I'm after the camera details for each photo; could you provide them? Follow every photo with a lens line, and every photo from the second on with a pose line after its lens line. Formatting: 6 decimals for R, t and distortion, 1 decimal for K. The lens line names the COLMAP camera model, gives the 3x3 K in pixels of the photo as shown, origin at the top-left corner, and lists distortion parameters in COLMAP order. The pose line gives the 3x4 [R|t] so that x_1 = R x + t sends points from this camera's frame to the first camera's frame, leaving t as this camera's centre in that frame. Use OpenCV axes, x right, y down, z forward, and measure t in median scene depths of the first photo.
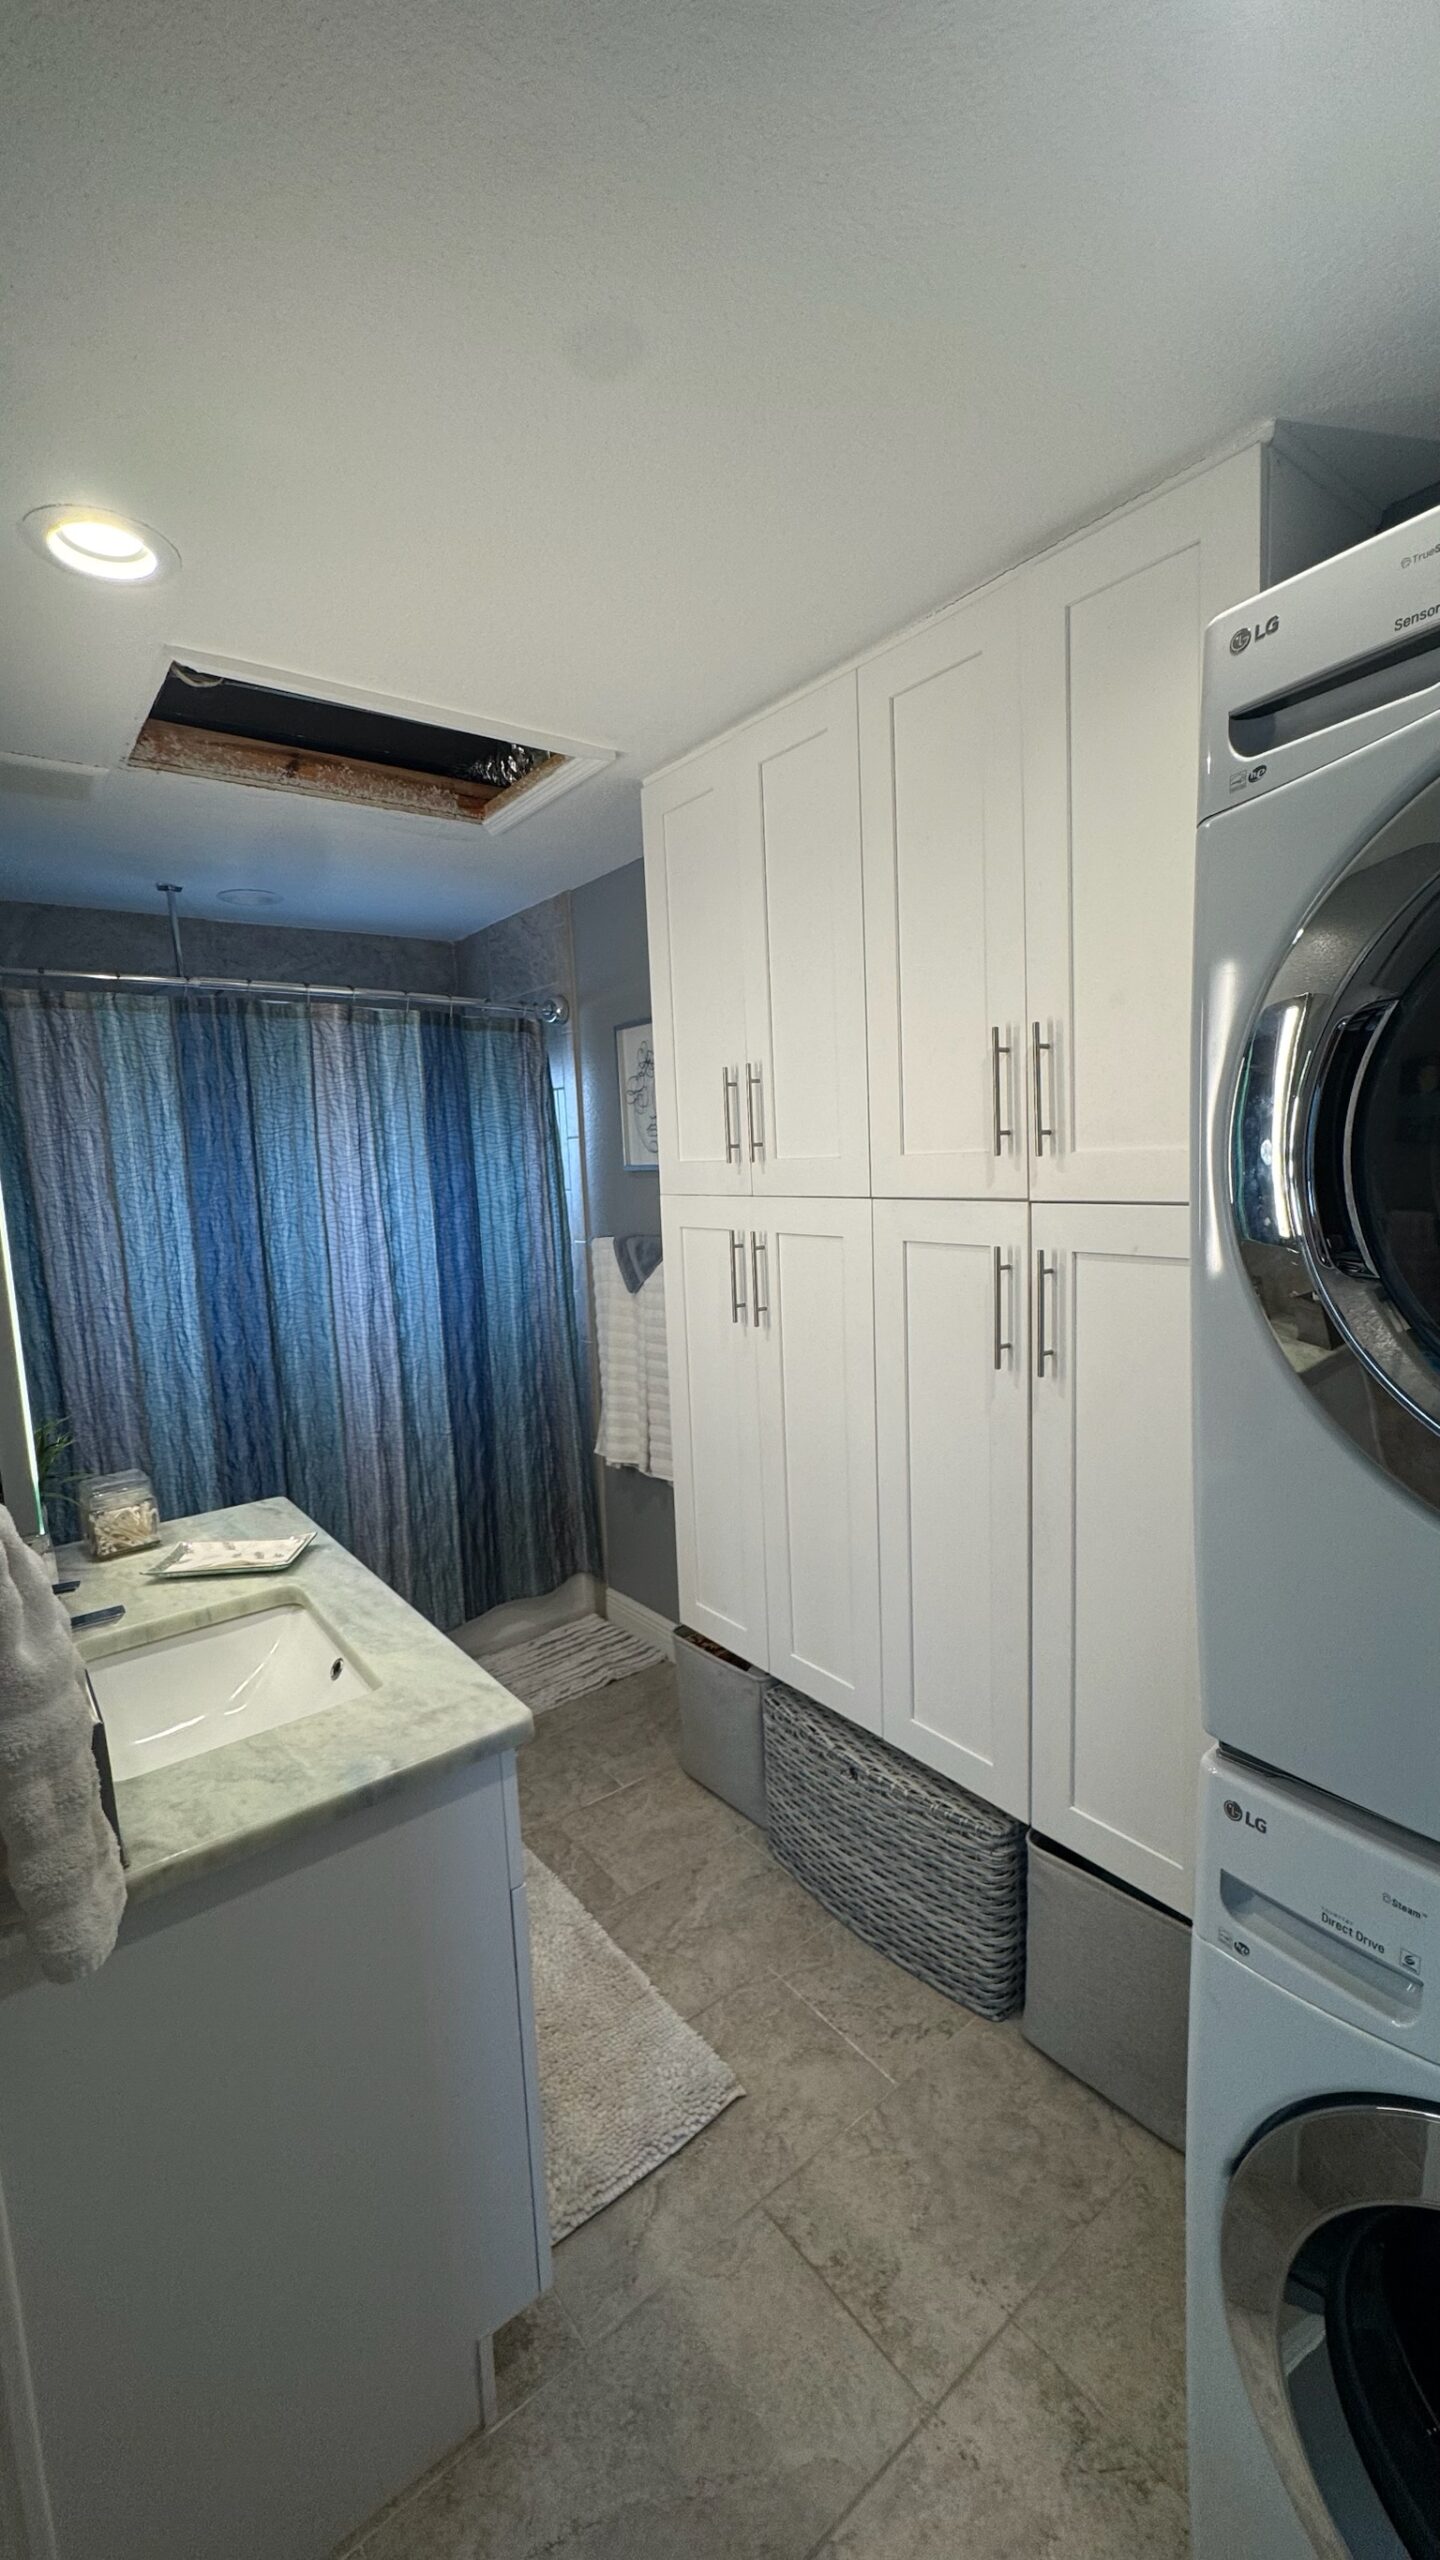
lens RADIAL K [[1016.4, 0, 720.0], [0, 1016.4, 1280.0], [0, 0, 1]] dist [-0.014066, 0.003288]
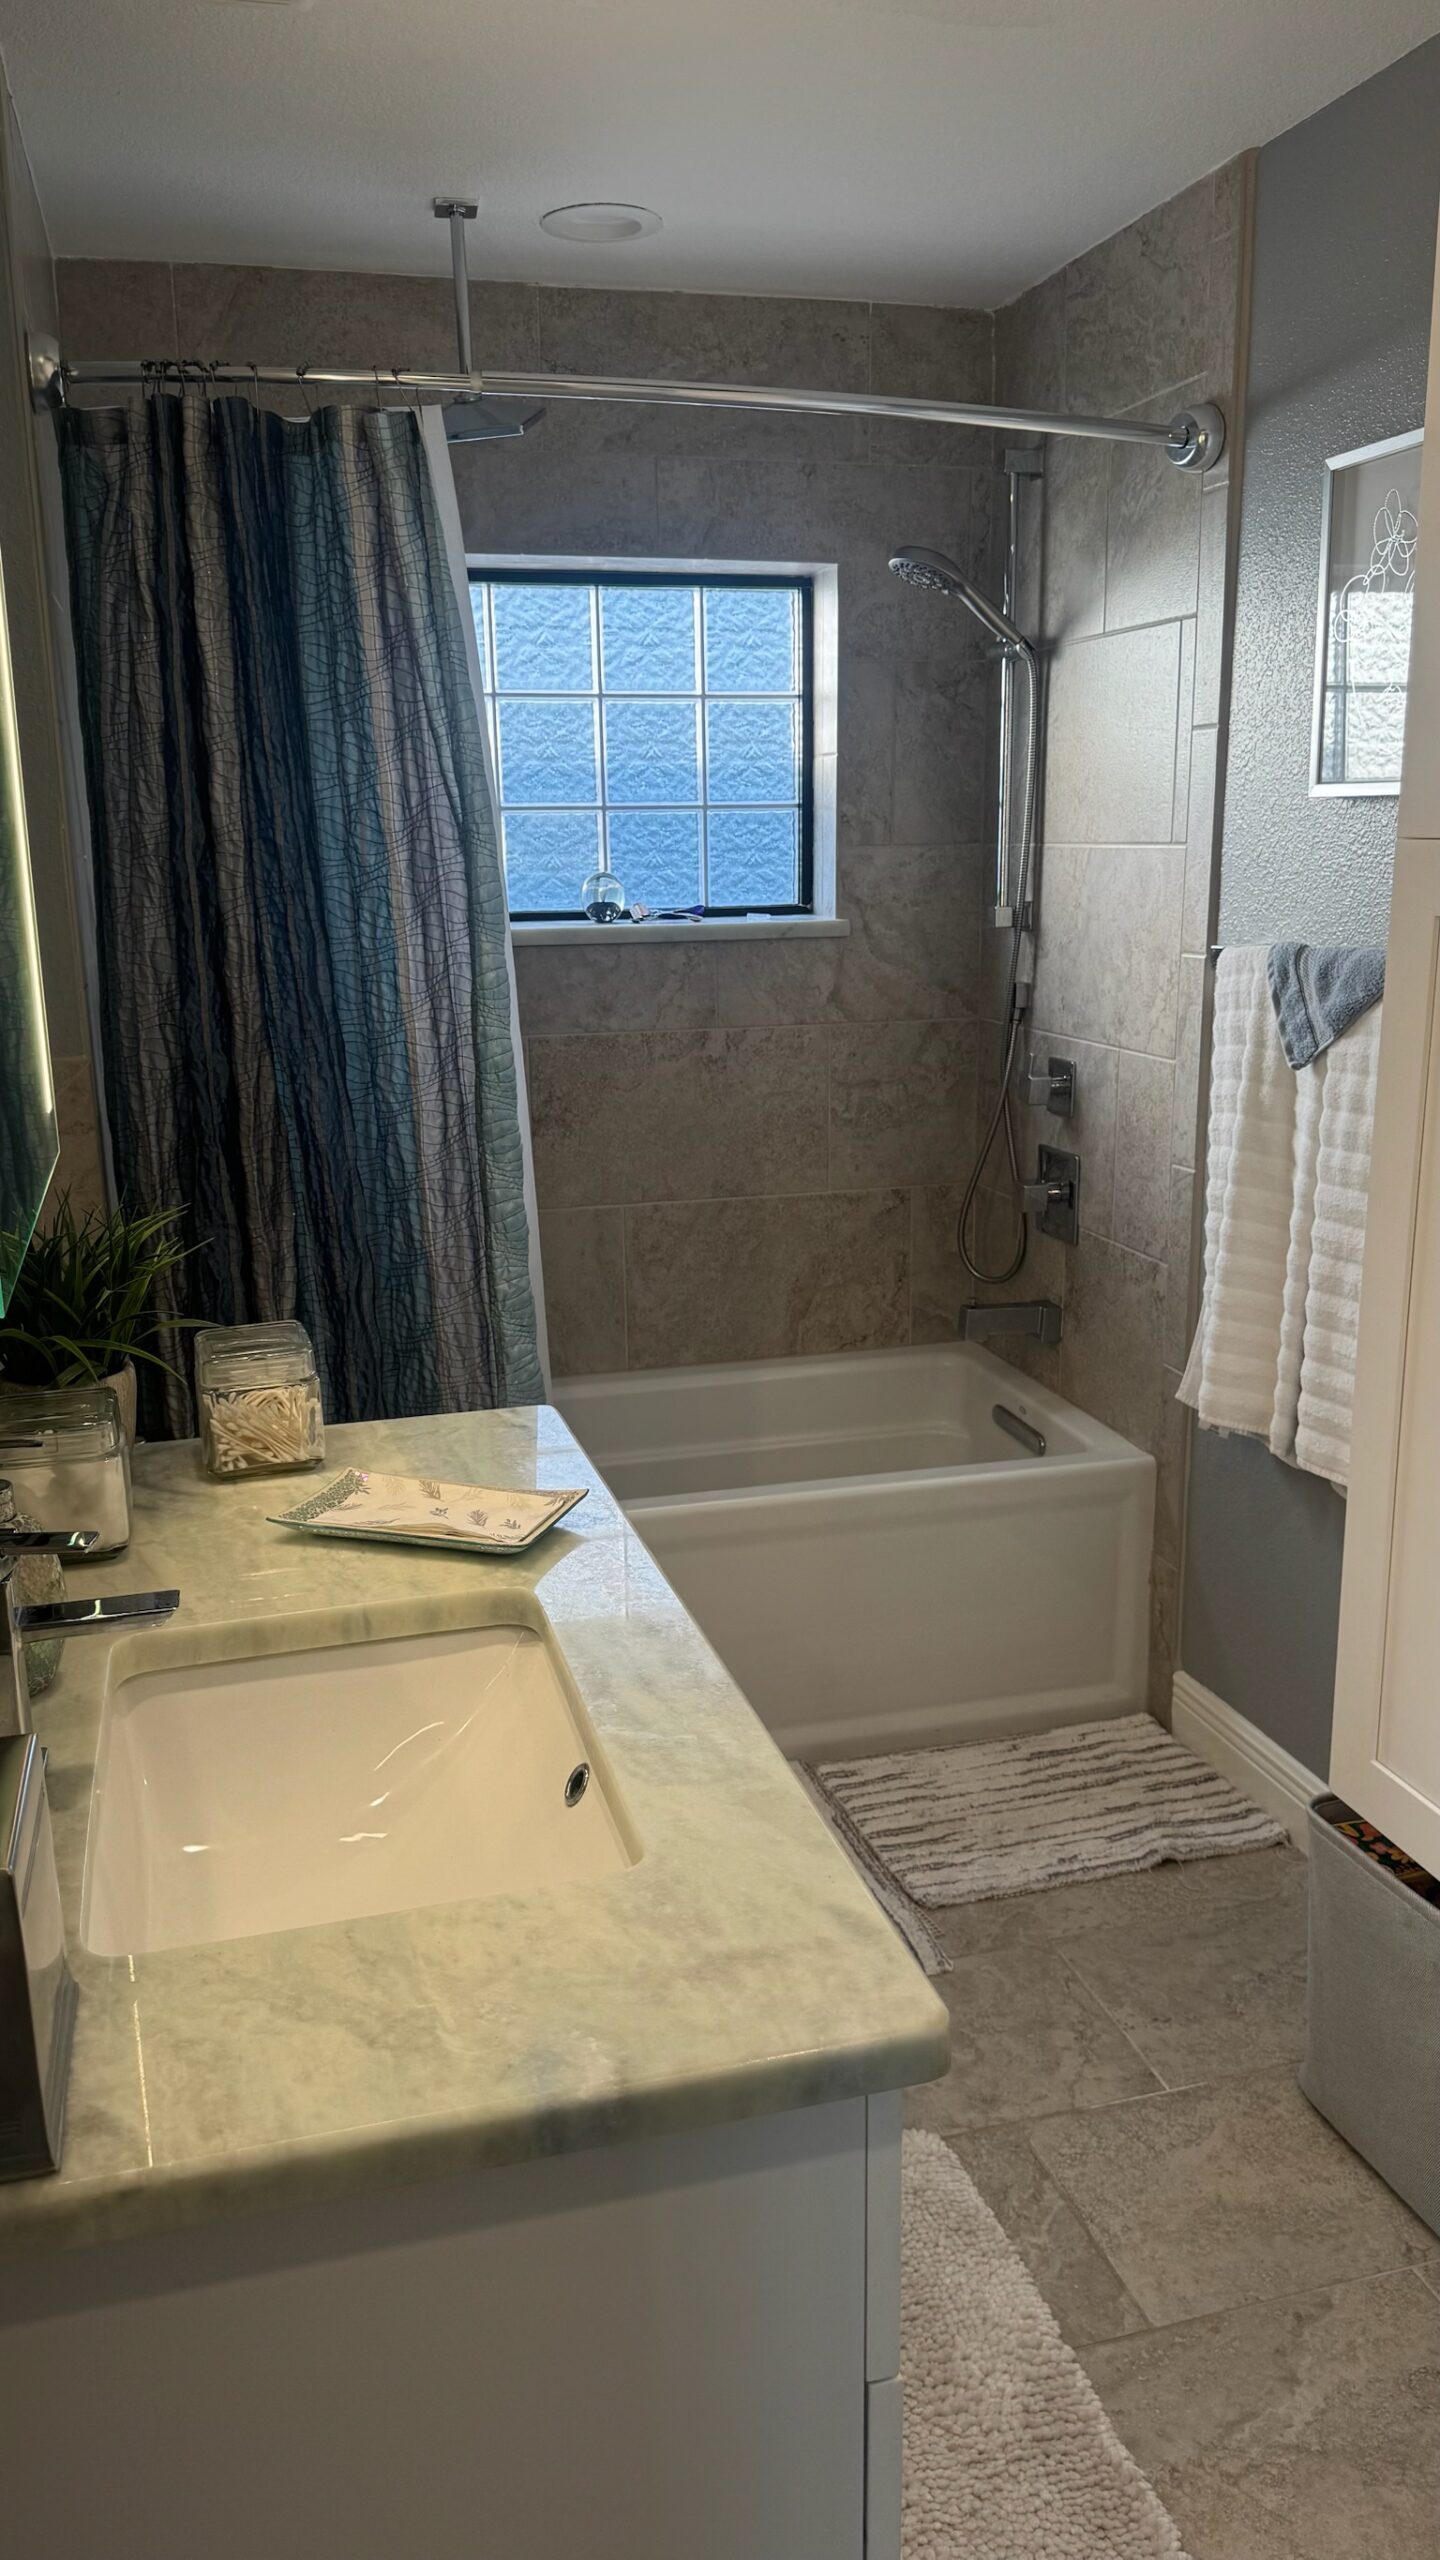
lens RADIAL K [[1873.3, 0, 720.0], [0, 1873.3, 1280.0], [0, 0, 1]] dist [0.056331, -0.075985]
pose [[0.925758, 0.115731, -0.359970, -0.016180], [-0.071202, 0.988333, 0.134638, 0.016172], [0.371353, -0.099012, 0.923198, 0.161291]]
